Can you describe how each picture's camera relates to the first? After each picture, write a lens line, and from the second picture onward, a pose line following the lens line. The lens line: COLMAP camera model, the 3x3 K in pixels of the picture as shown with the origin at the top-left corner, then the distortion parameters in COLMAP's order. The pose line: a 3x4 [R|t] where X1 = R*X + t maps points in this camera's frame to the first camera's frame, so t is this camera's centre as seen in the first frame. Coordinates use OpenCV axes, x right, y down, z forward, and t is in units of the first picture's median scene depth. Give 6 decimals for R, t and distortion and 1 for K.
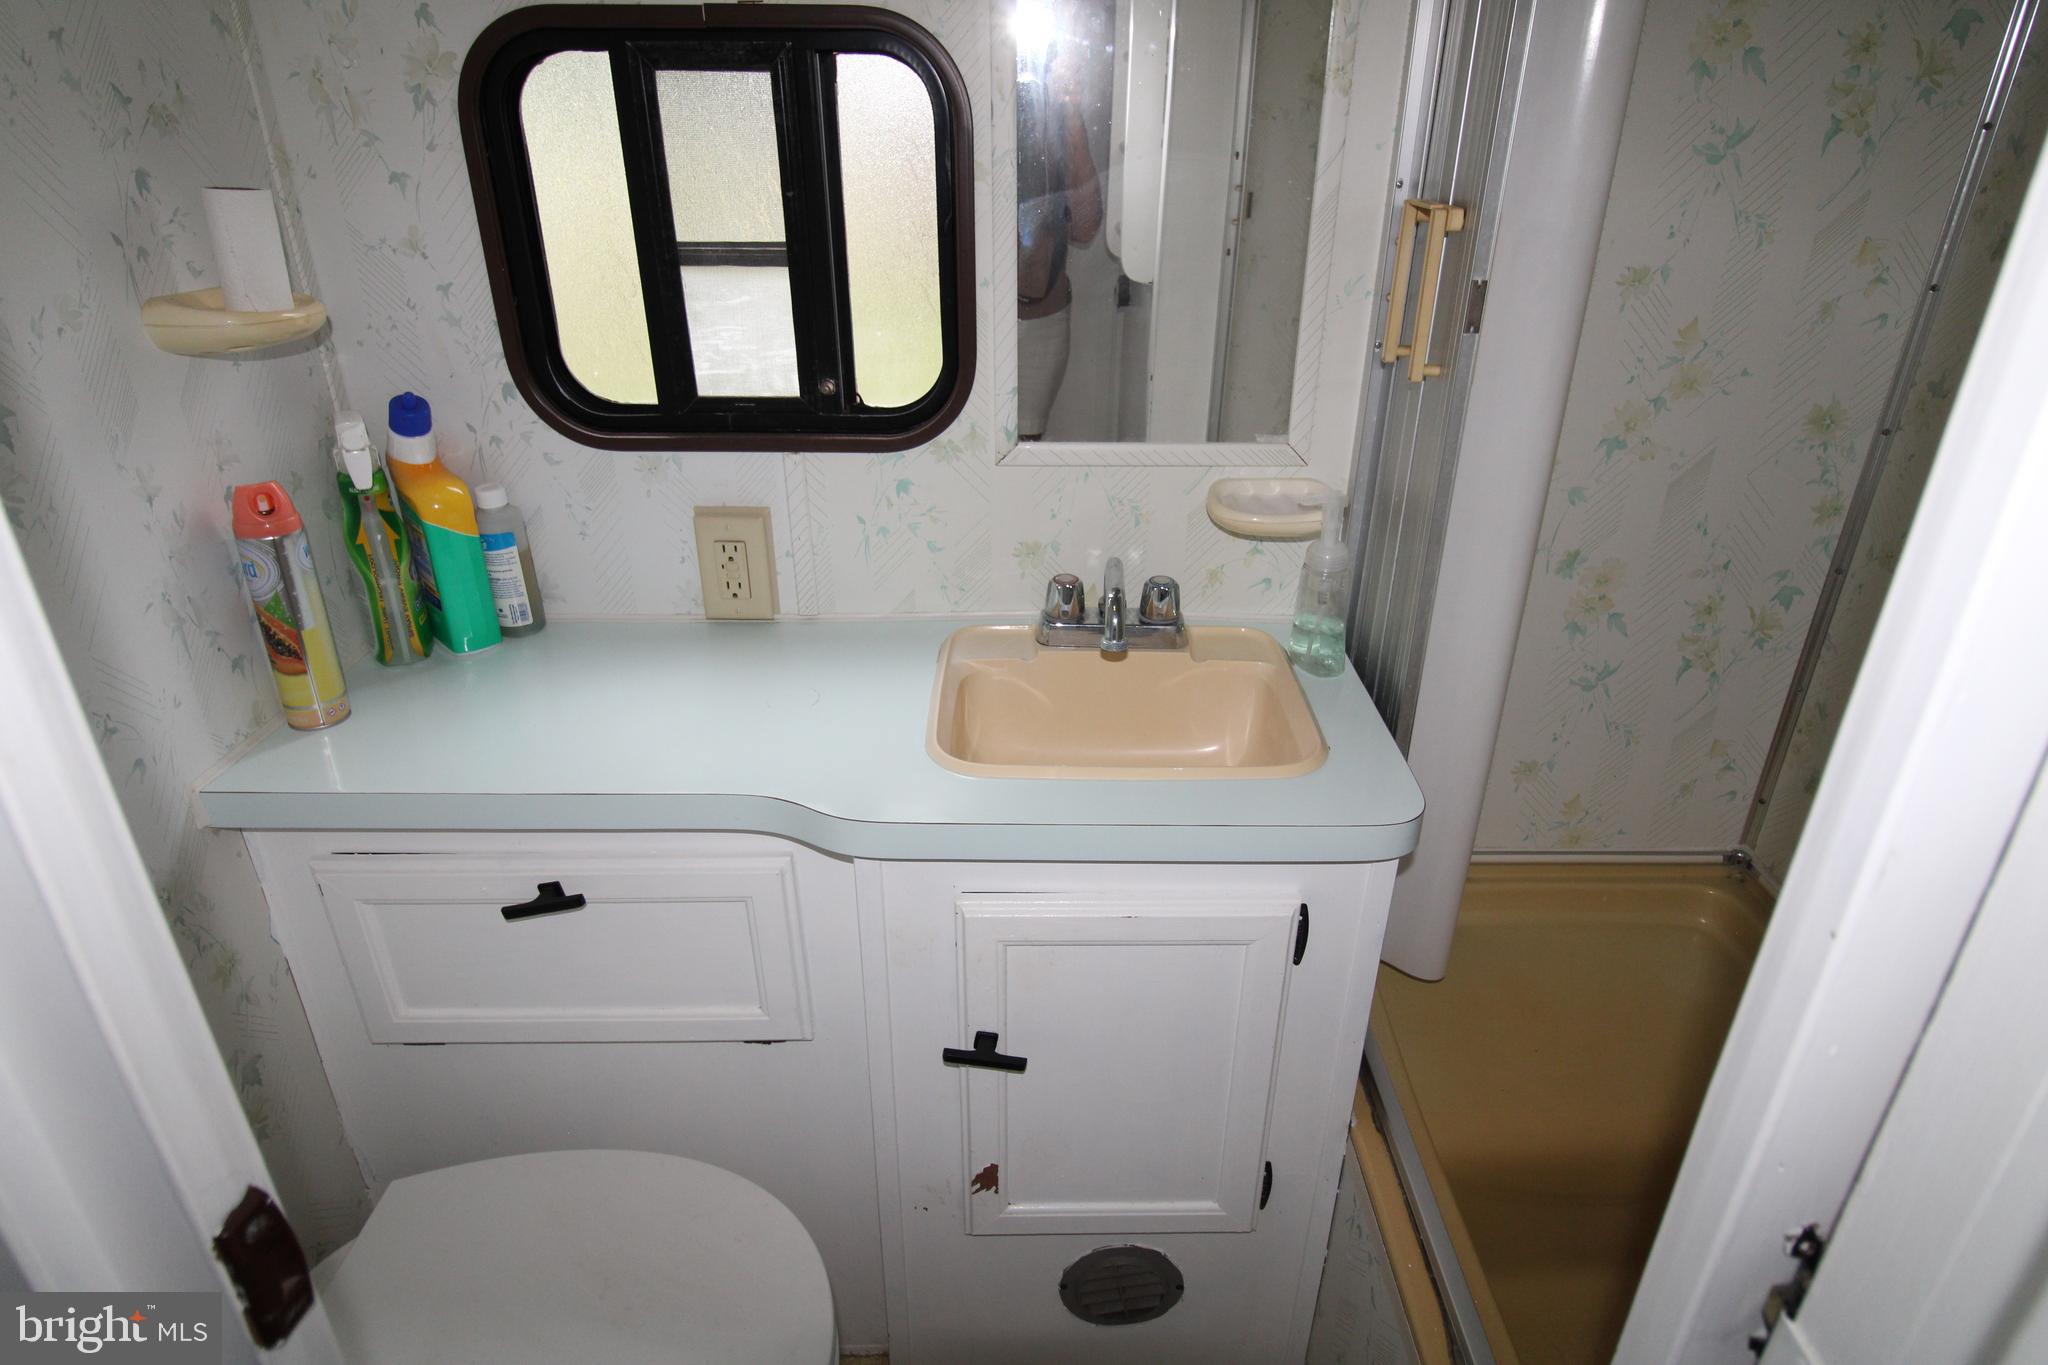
lens RADIAL K [[1166.1, 0, 1044.3], [0, 1166.1, 659.2], [0, 0, 1]] dist [0.008252, -0.012168]
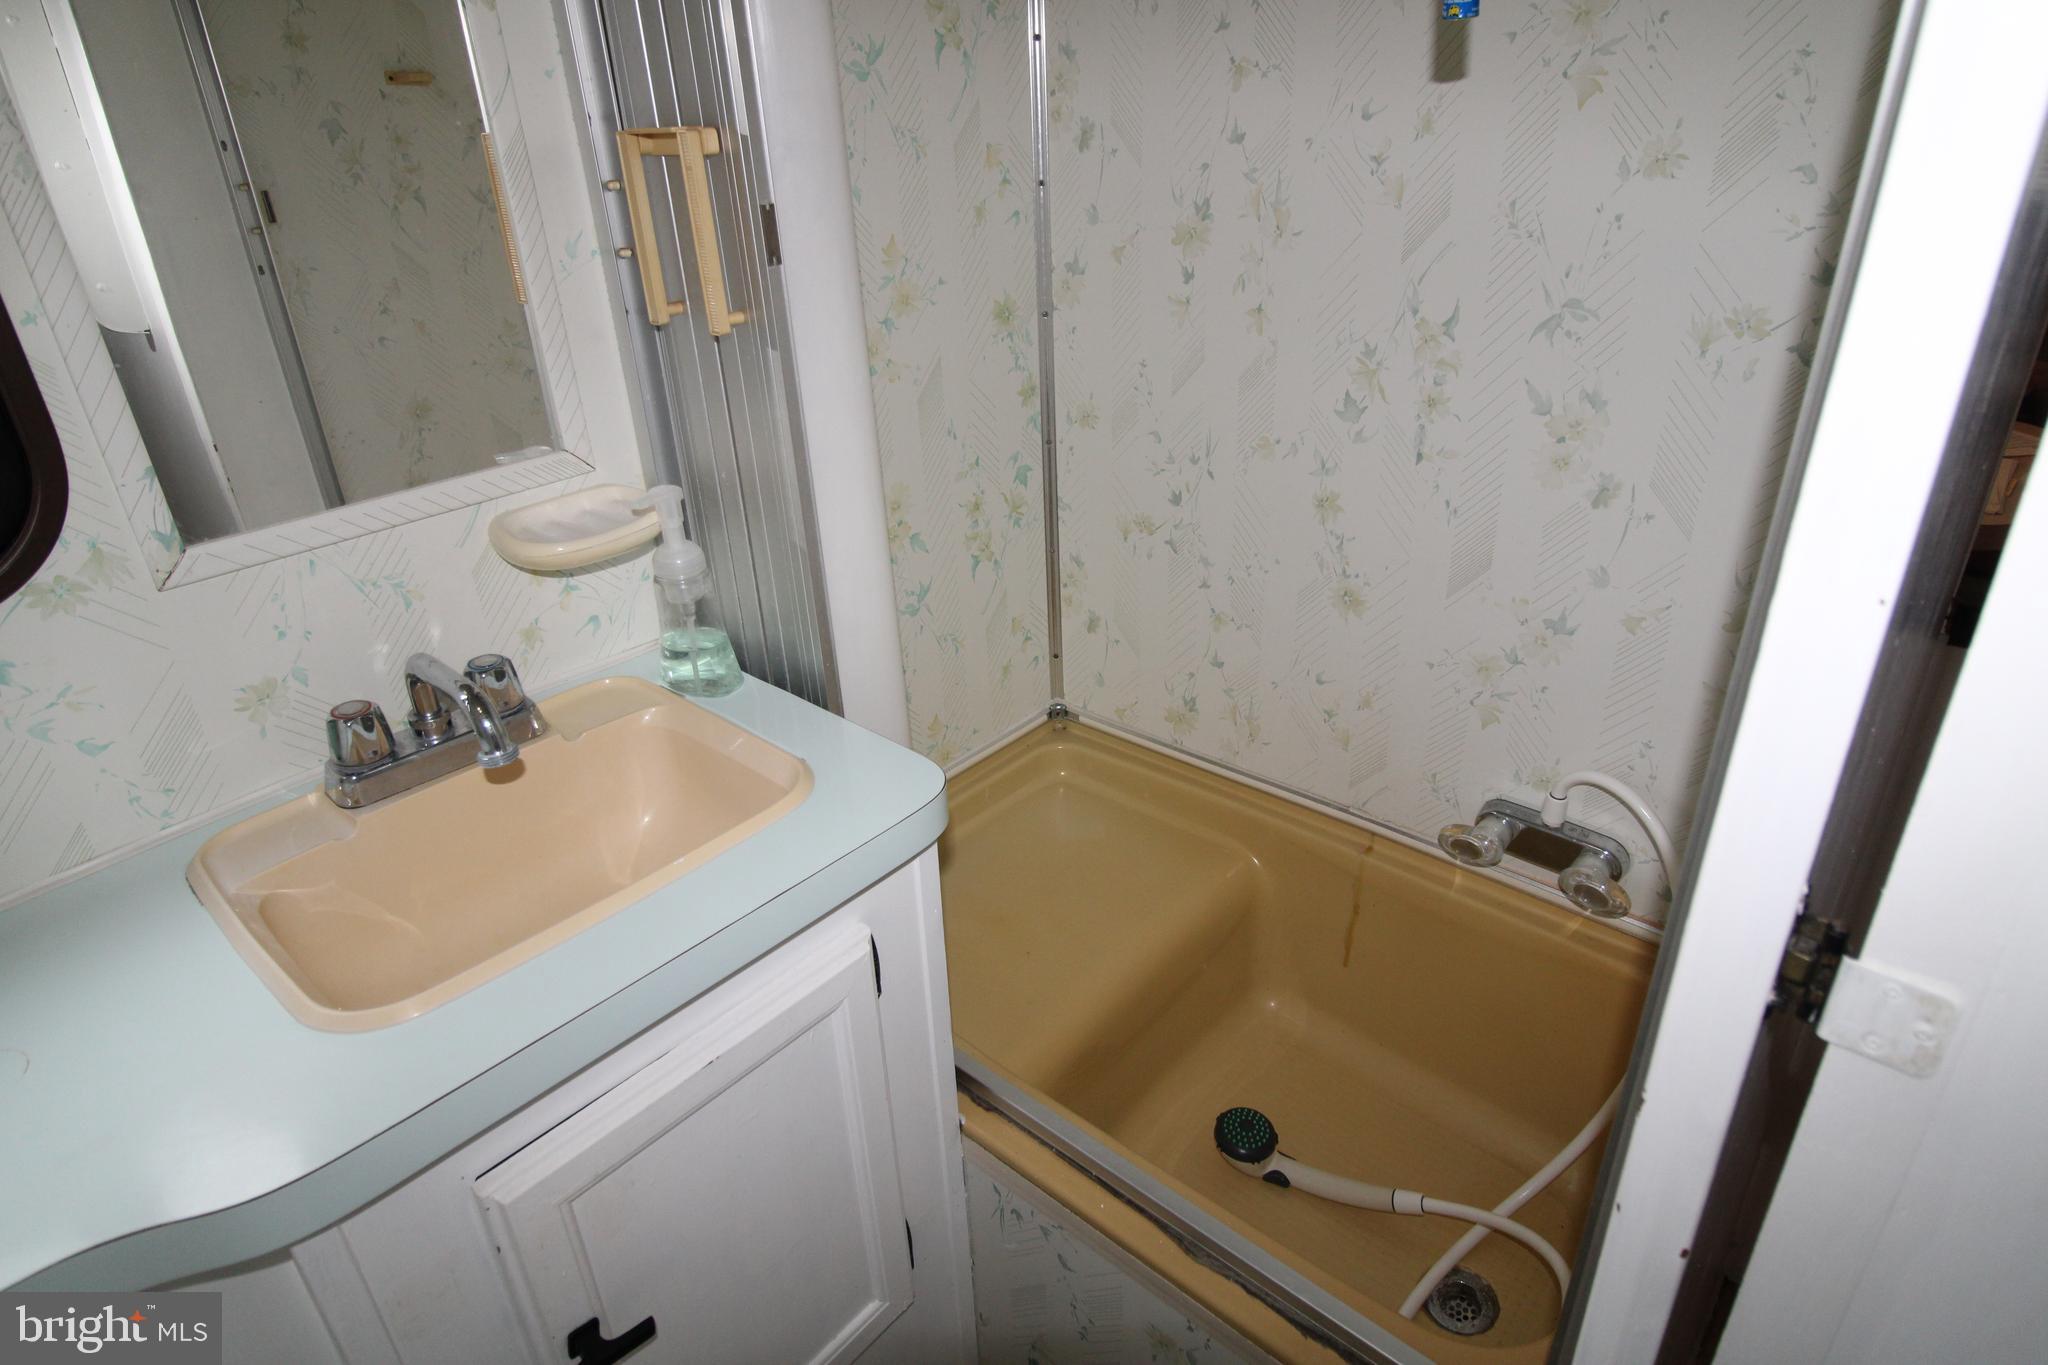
lens RADIAL K [[1165.0, 0, 1047.7], [0, 1165.0, 660.0], [0, 0, 1]] dist [0.007760, -0.013123]
pose [[0.665710, -0.361916, 0.652569, -0.150552], [0.365532, 0.920564, 0.137654, -0.039009], [-0.650551, 0.146897, 0.745121, 0.197784]]
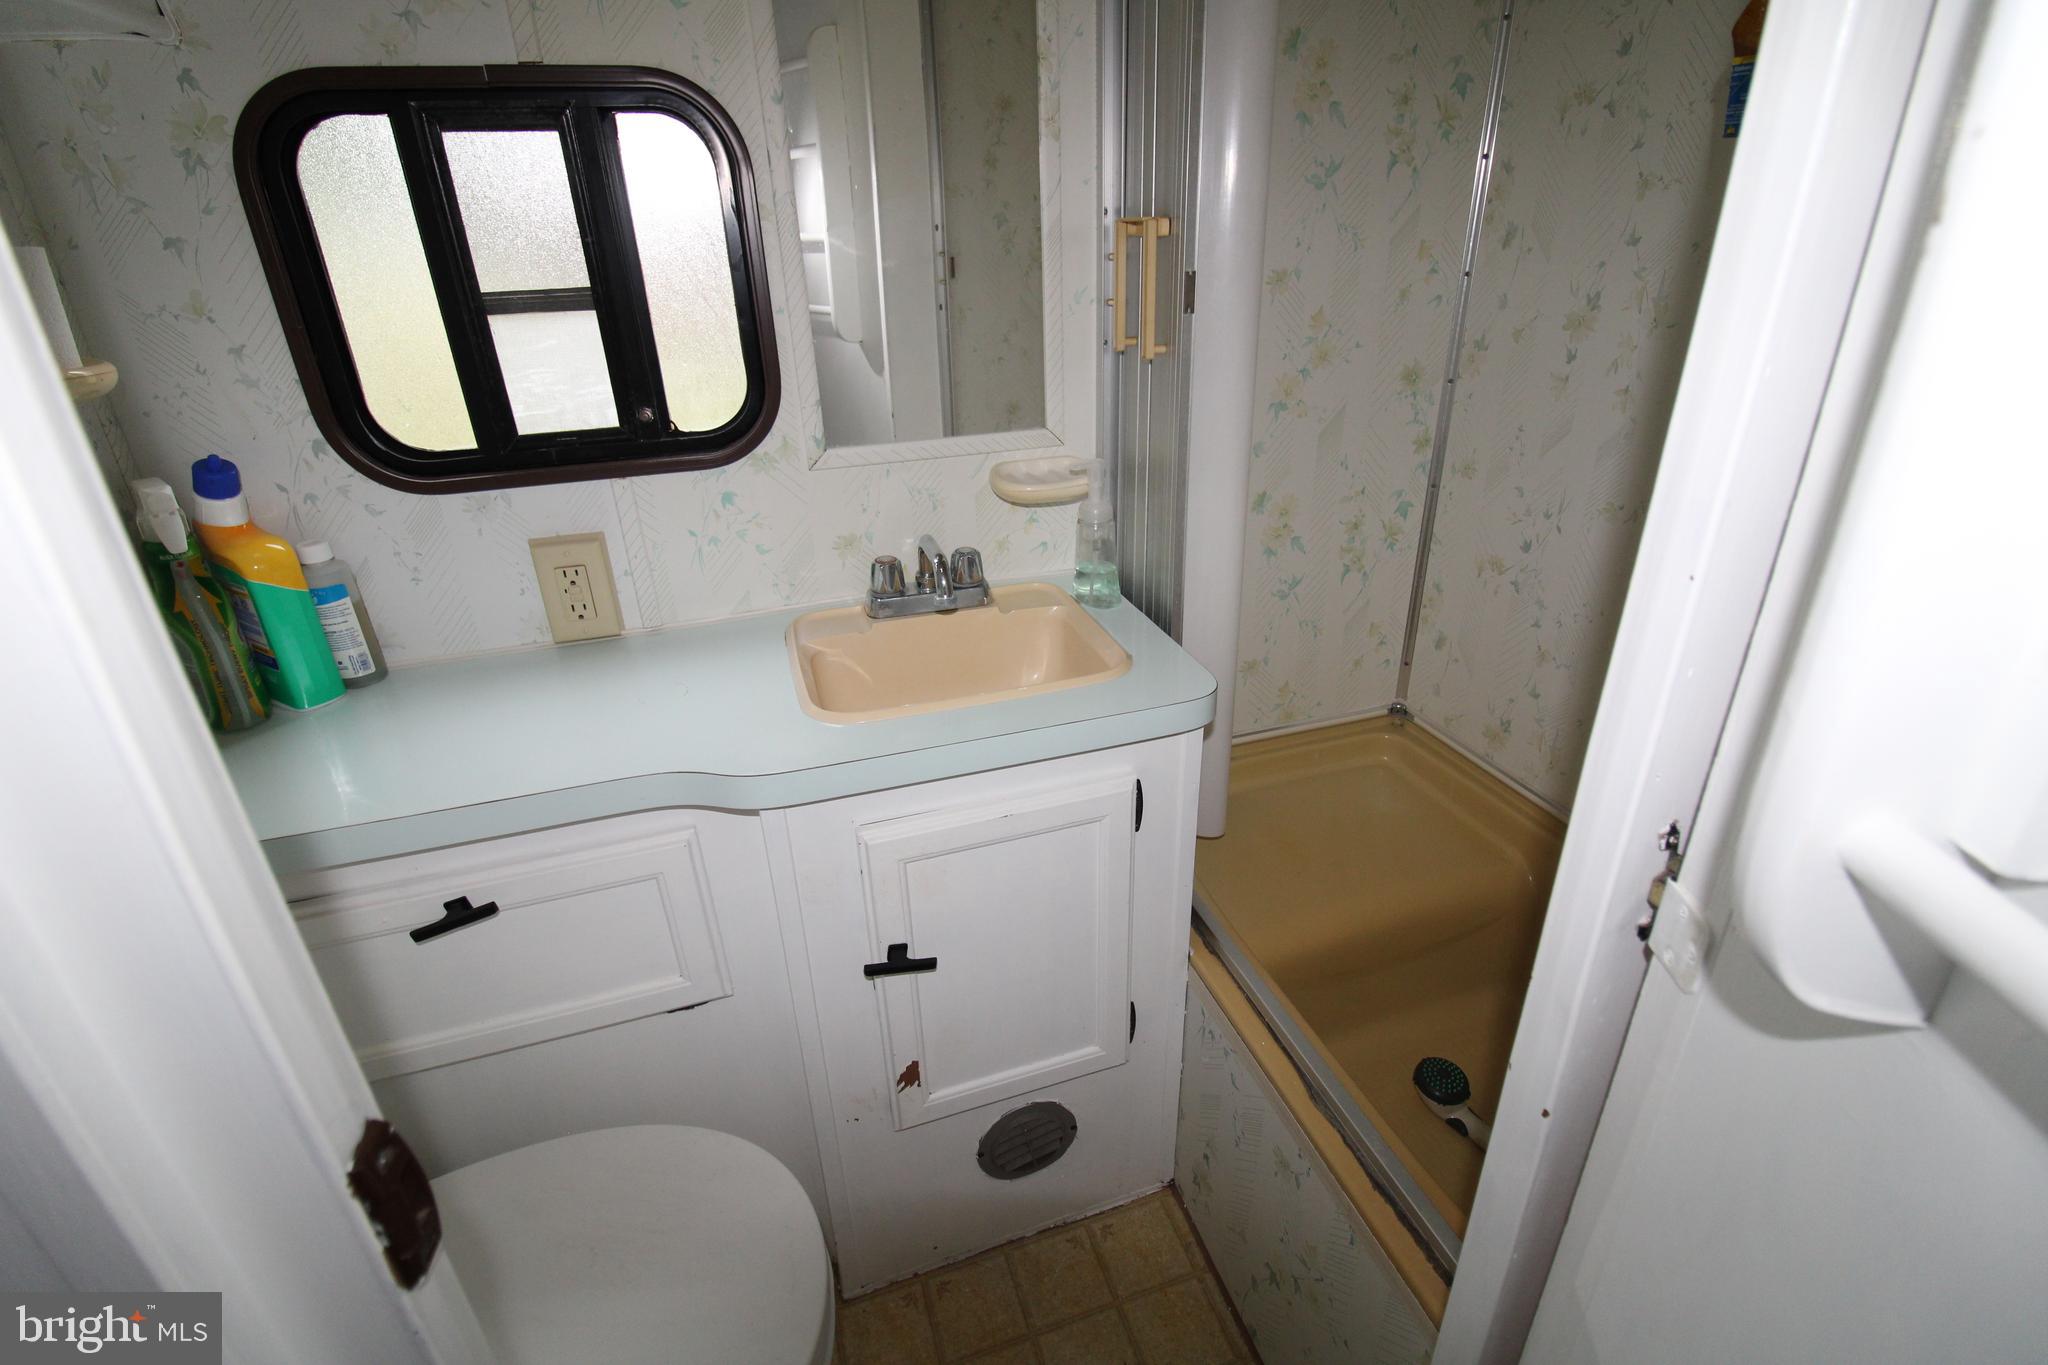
lens RADIAL K [[958.4, 0, 1041.6], [0, 958.4, 658.2], [0, 0, 1]] dist [0.003574, -0.013245]
pose [[0.952492, -0.156294, 0.261402, -0.100174], [0.162495, 0.986707, -0.002136, 0.057100], [-0.257594, 0.044511, 0.965228, 0.032244]]
